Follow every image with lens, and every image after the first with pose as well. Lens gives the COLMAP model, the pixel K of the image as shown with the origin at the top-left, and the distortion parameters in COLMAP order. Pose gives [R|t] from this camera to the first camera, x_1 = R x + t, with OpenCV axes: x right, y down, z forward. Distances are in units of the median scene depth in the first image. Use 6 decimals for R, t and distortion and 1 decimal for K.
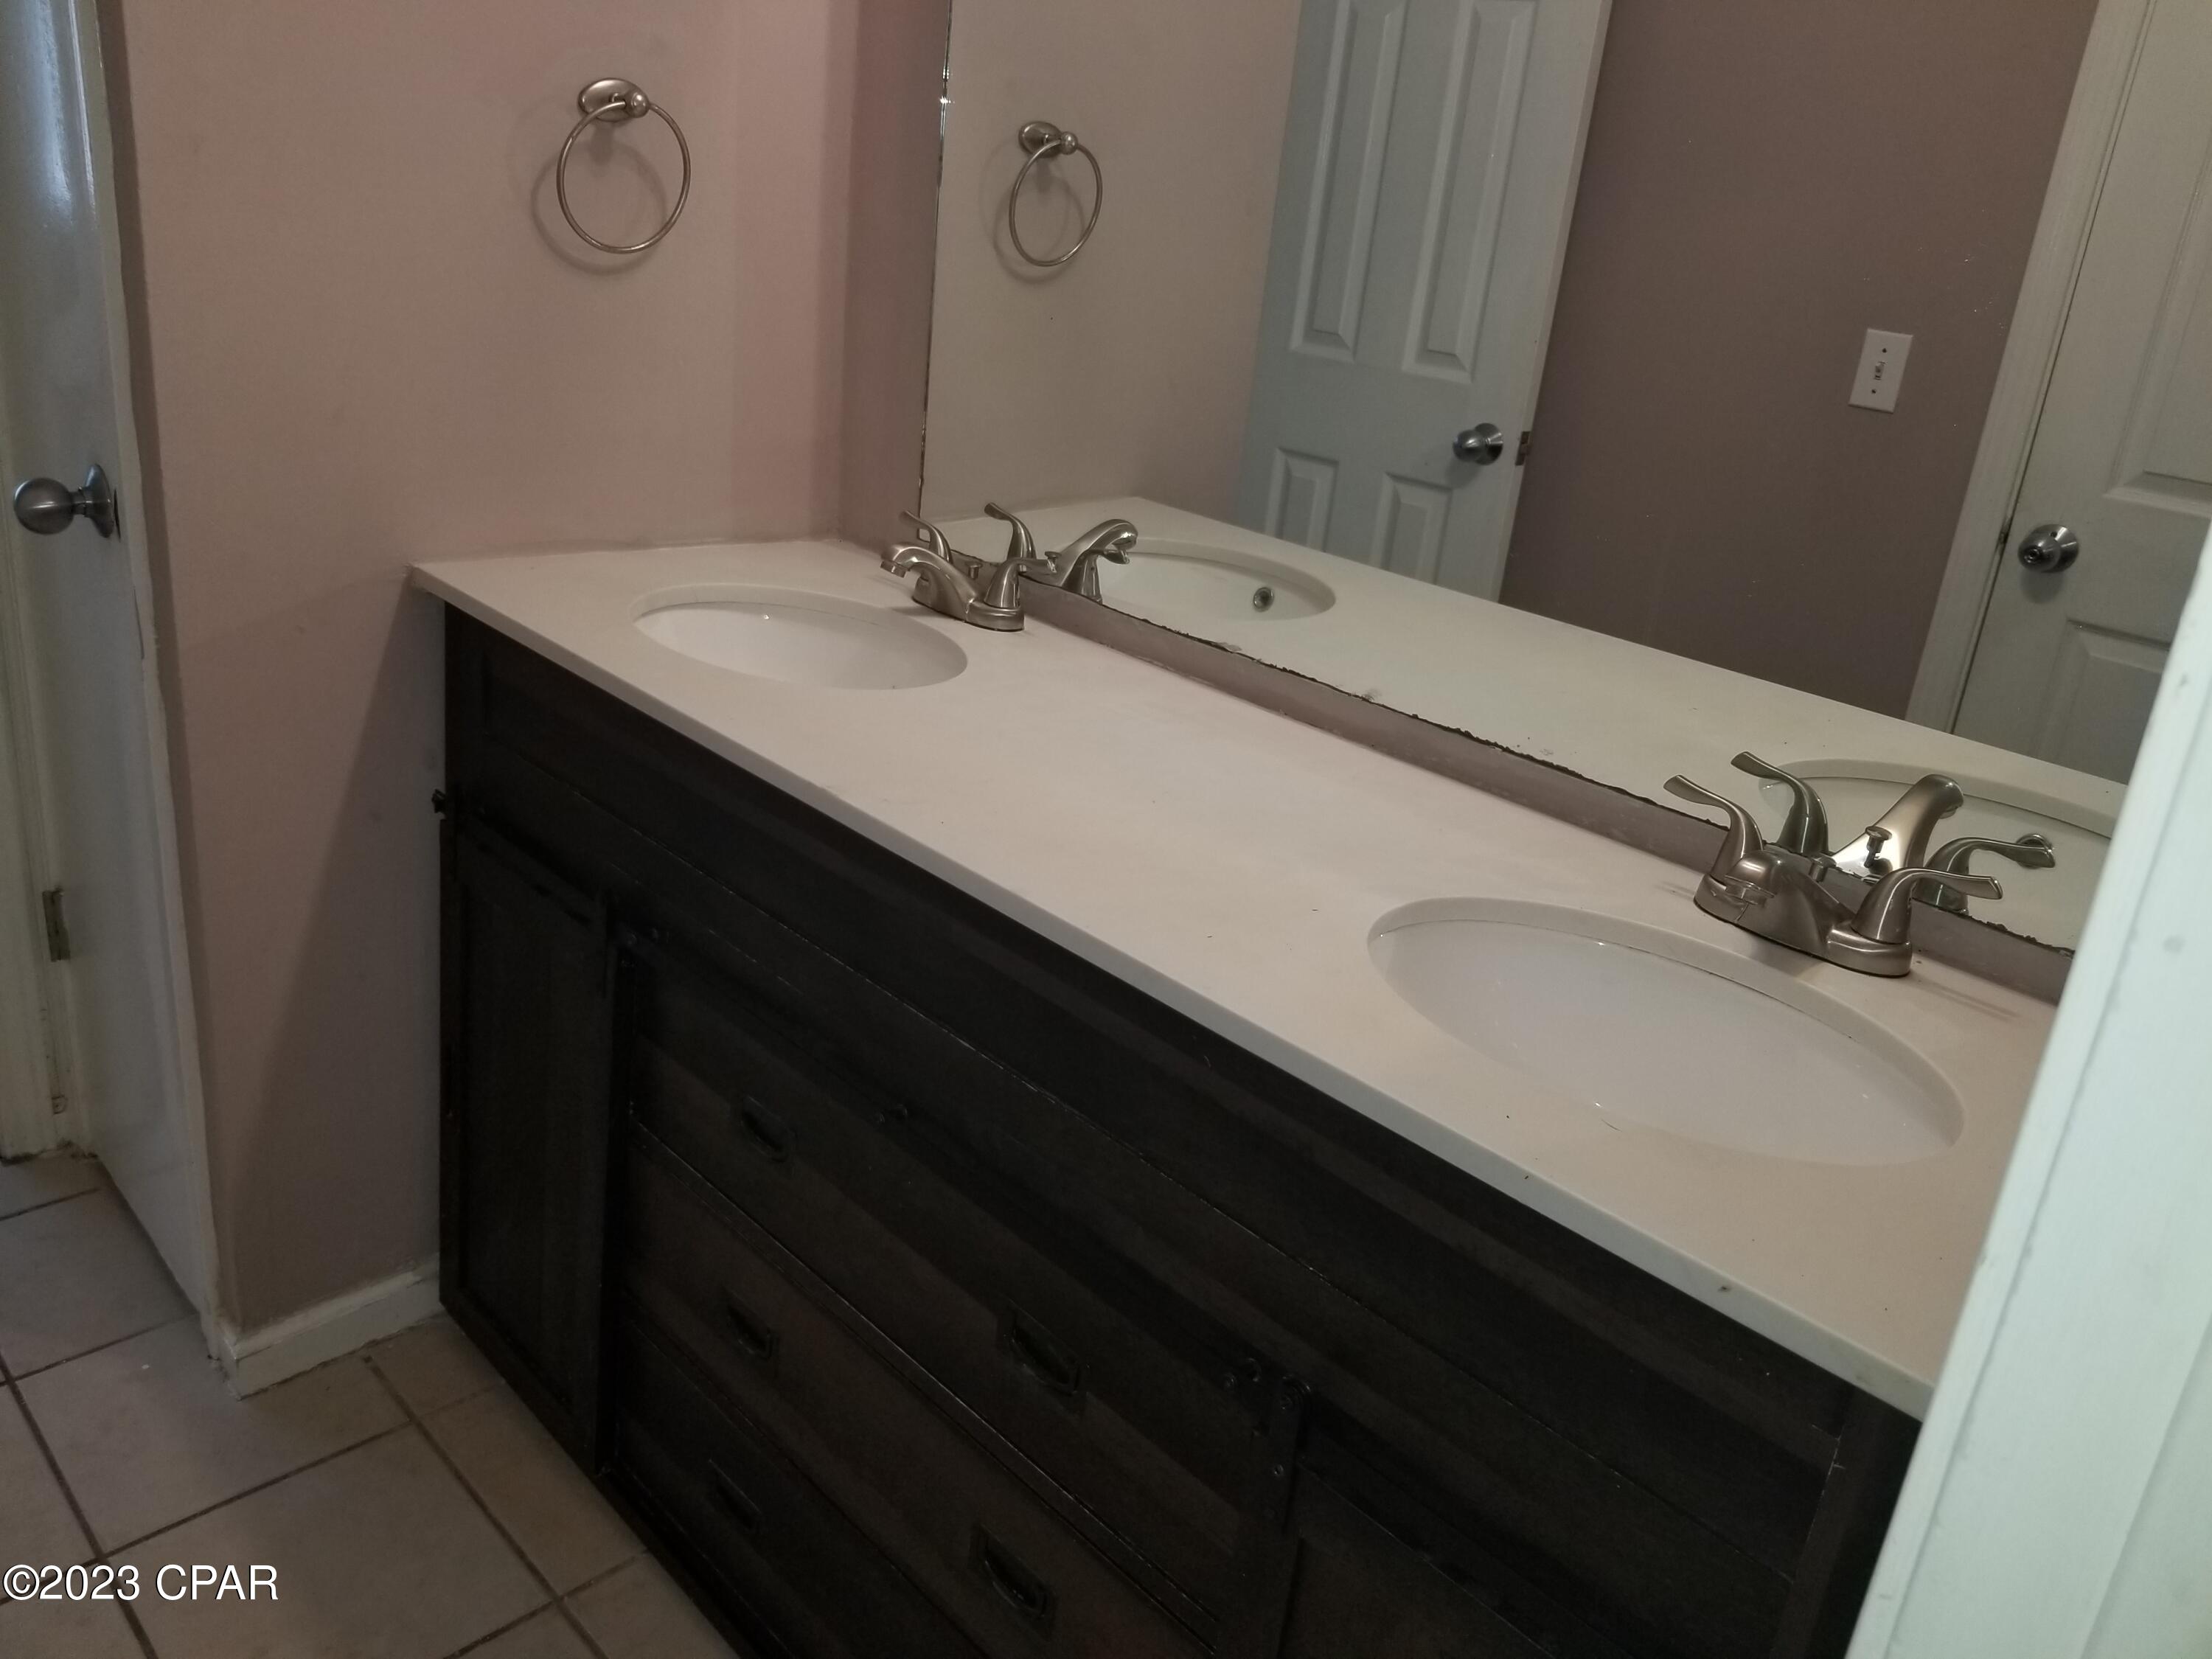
lens RADIAL K [[1729.2, 0, 1094.1], [0, 1729.2, 812.8], [0, 0, 1]] dist [0.005173, -0.005325]
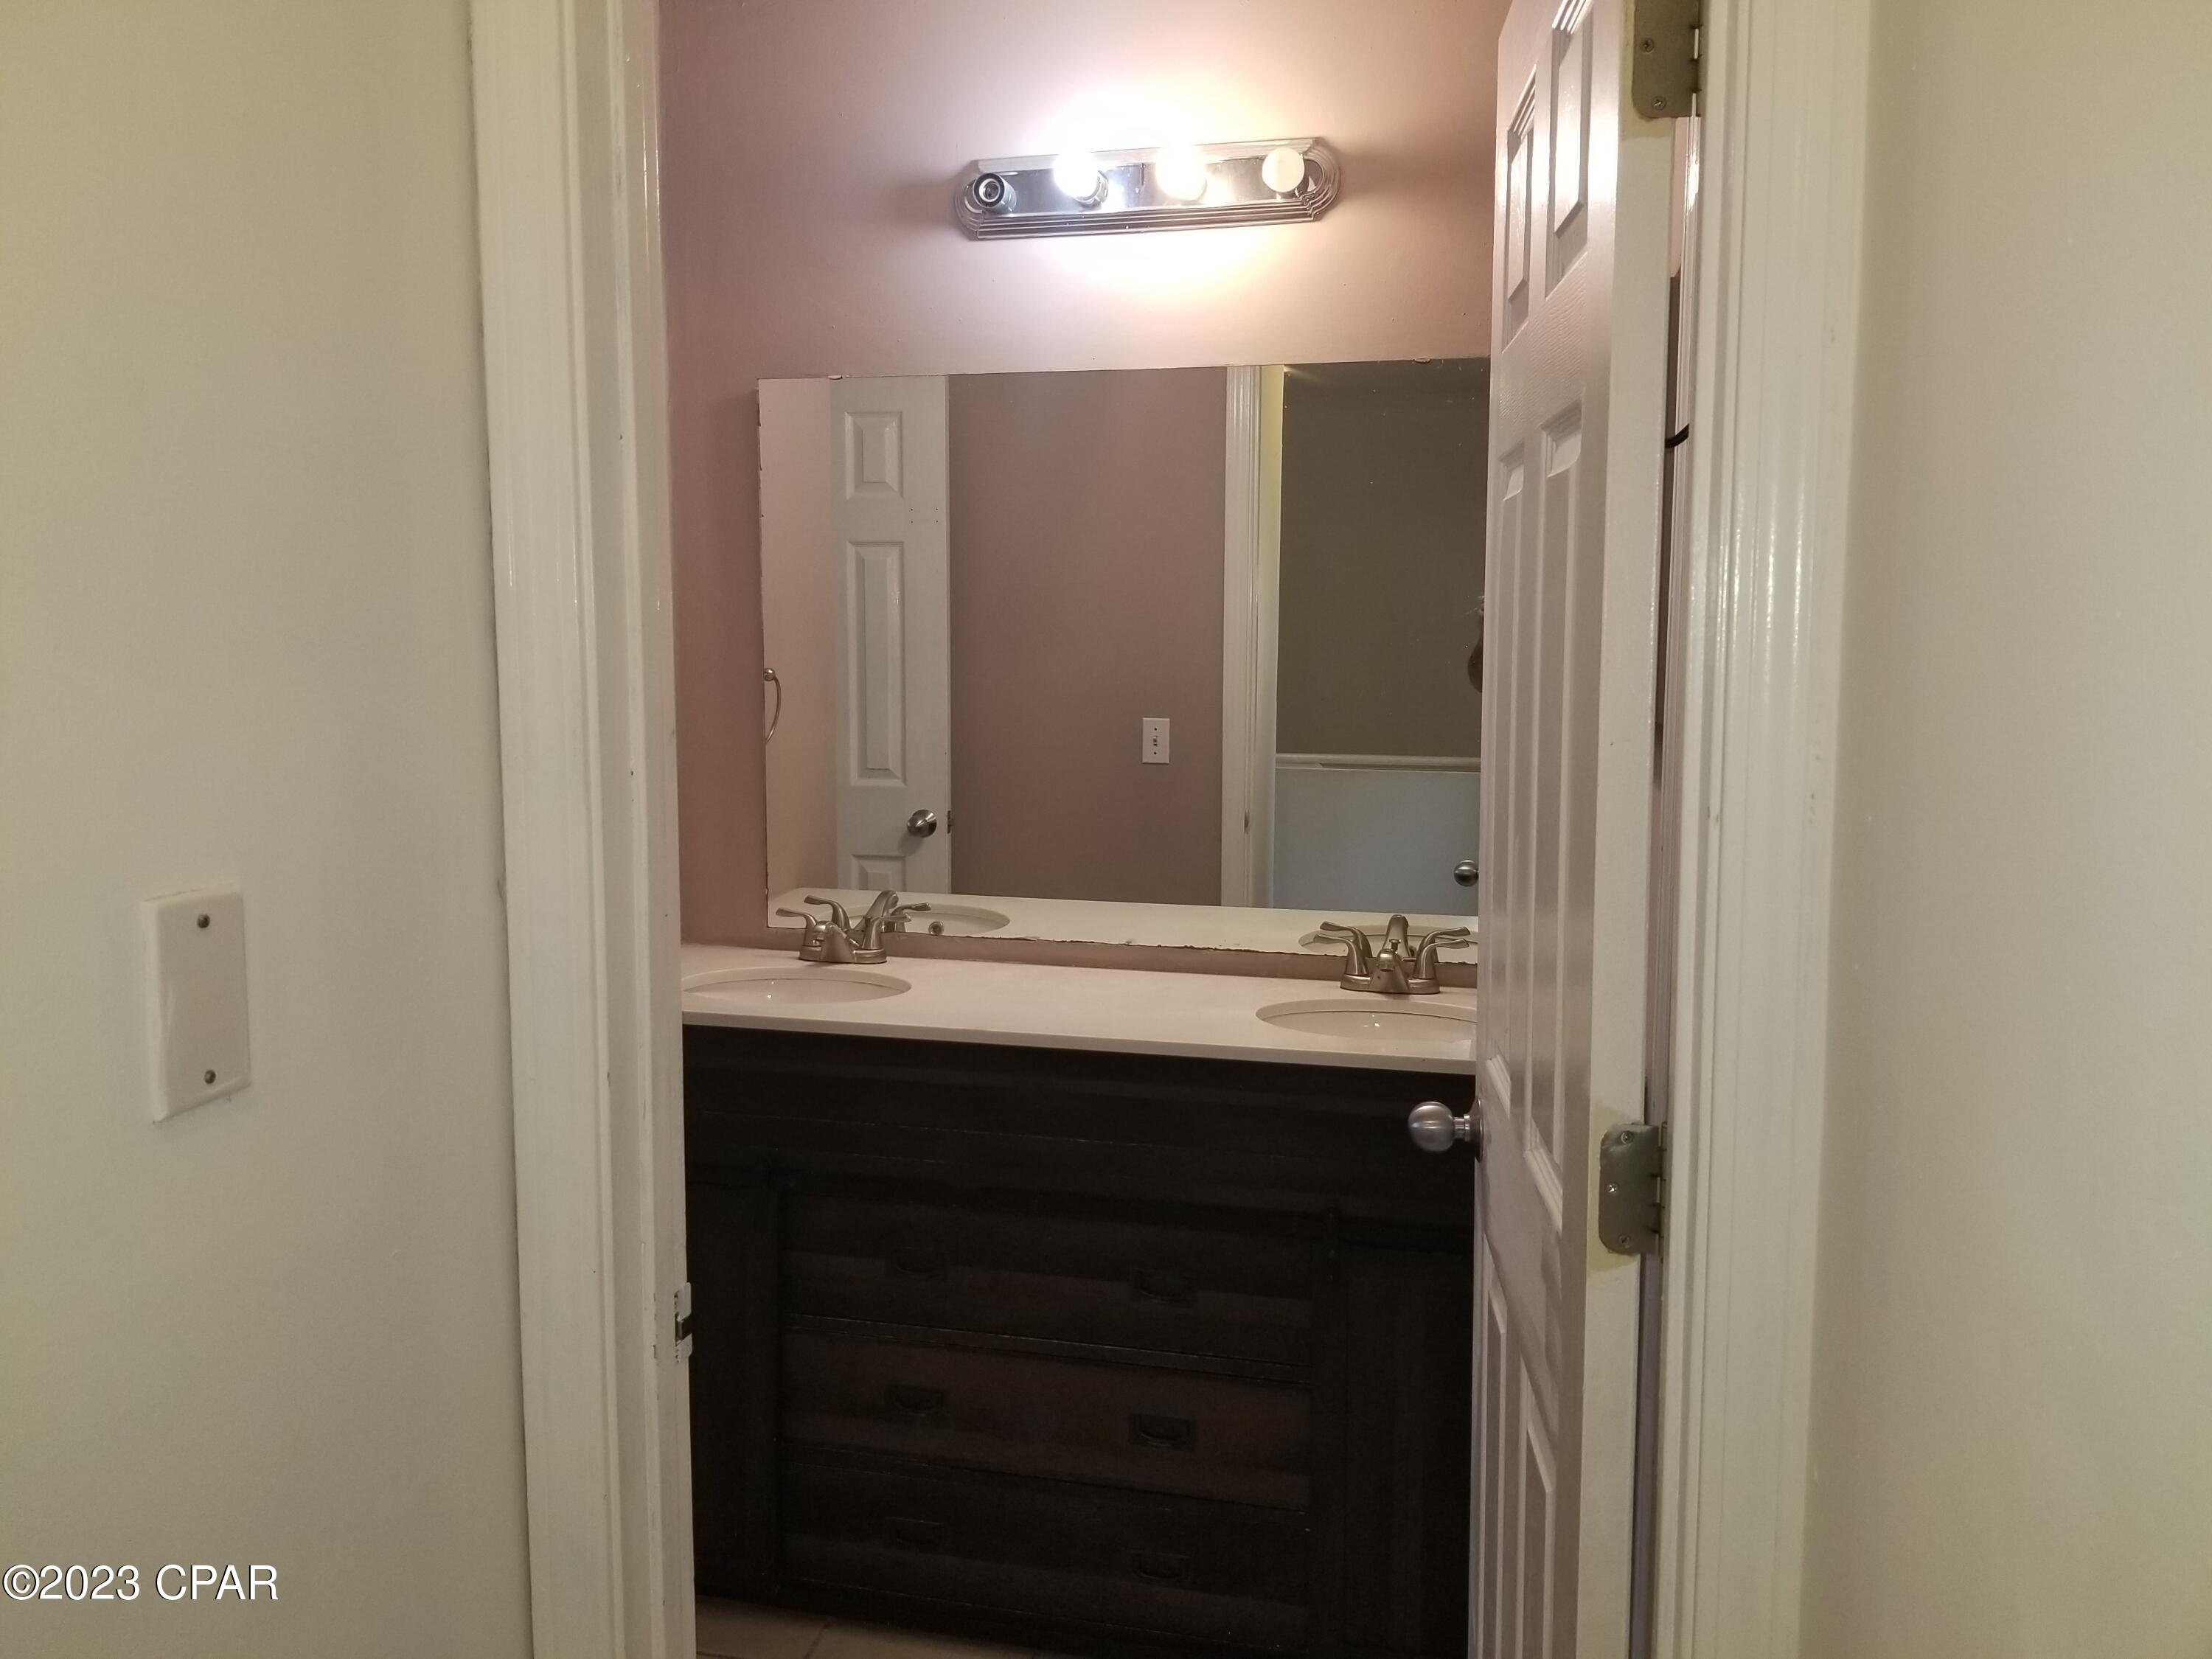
lens RADIAL K [[1697.6, 0, 1098.5], [0, 1697.6, 767.7], [0, 0, 1]] dist [-0.002993, -0.002757]
pose [[0.831687, -0.143687, 0.536330, -0.658956], [0.272685, 0.947124, -0.169111, 0.043245], [-0.483672, 0.286897, 0.826893, -0.445475]]
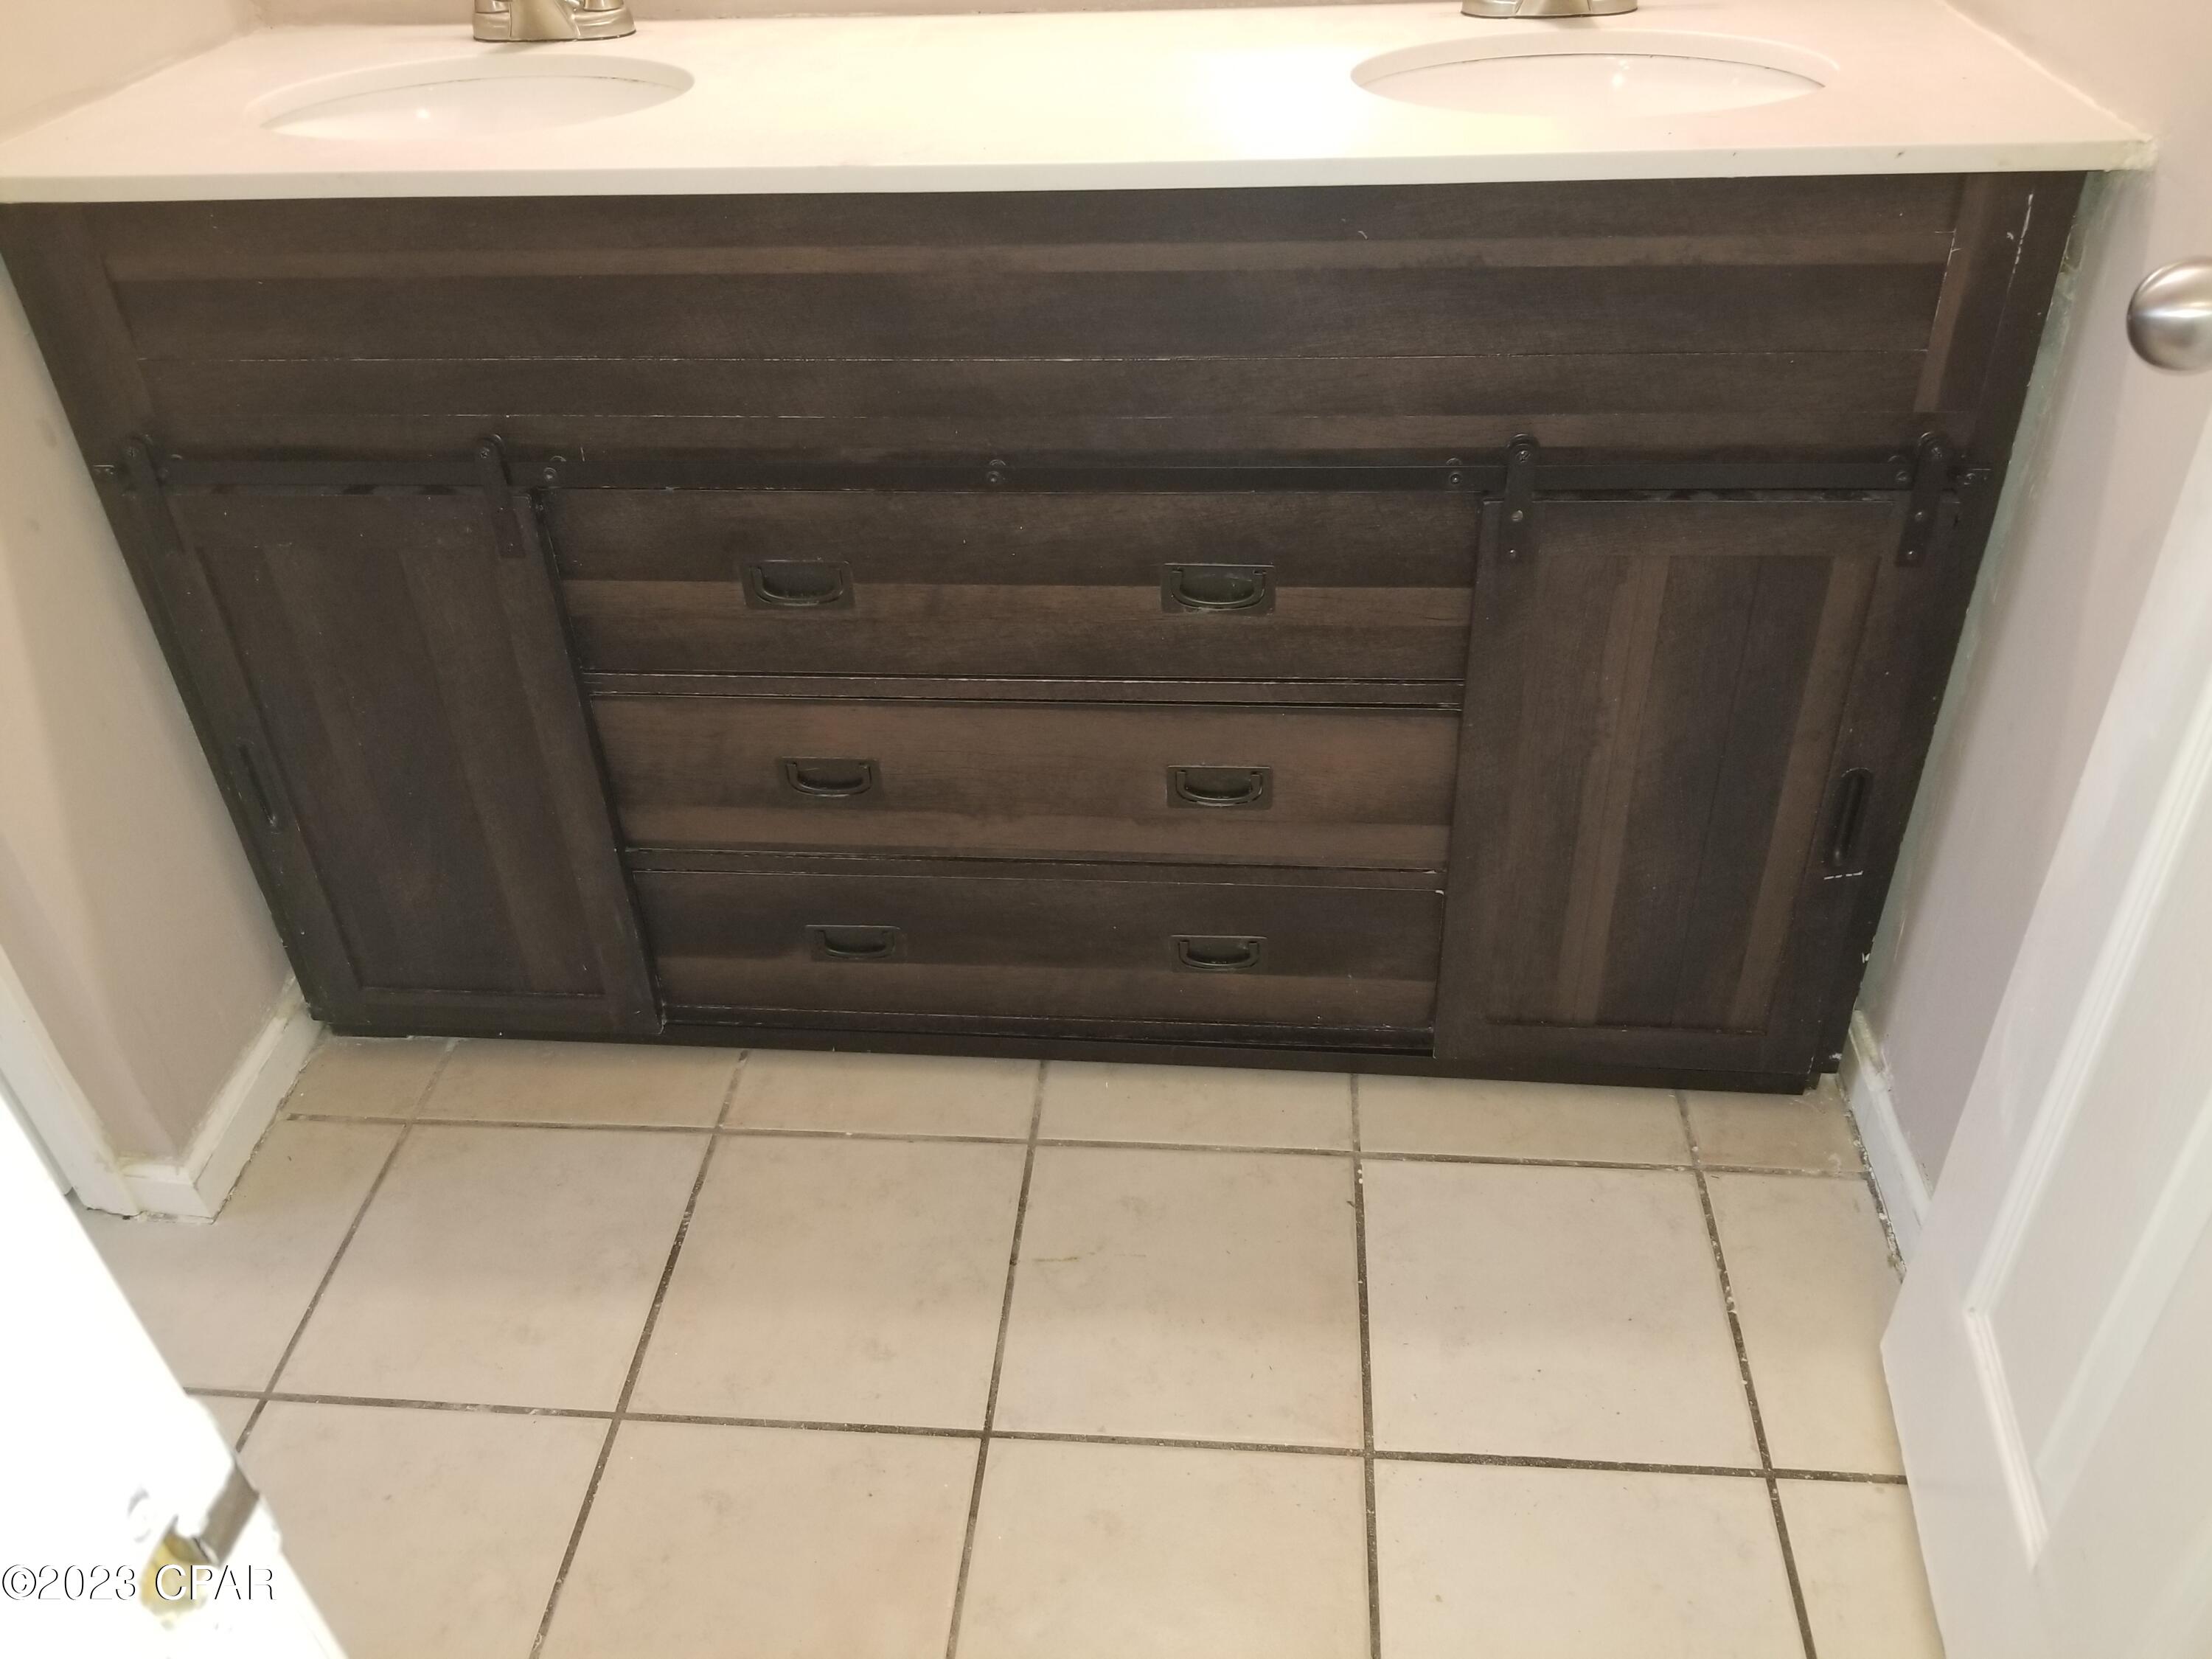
lens RADIAL K [[1674.3, 0, 1098.1], [0, 1674.3, 783.6], [0, 0, 1]] dist [0.035280, -0.002049]
pose [[0.744099, -0.498396, 0.444880, -0.423429], [0.350745, 0.858203, 0.374788, -0.013520], [-0.568589, -0.122840, 0.813398, 0.077419]]
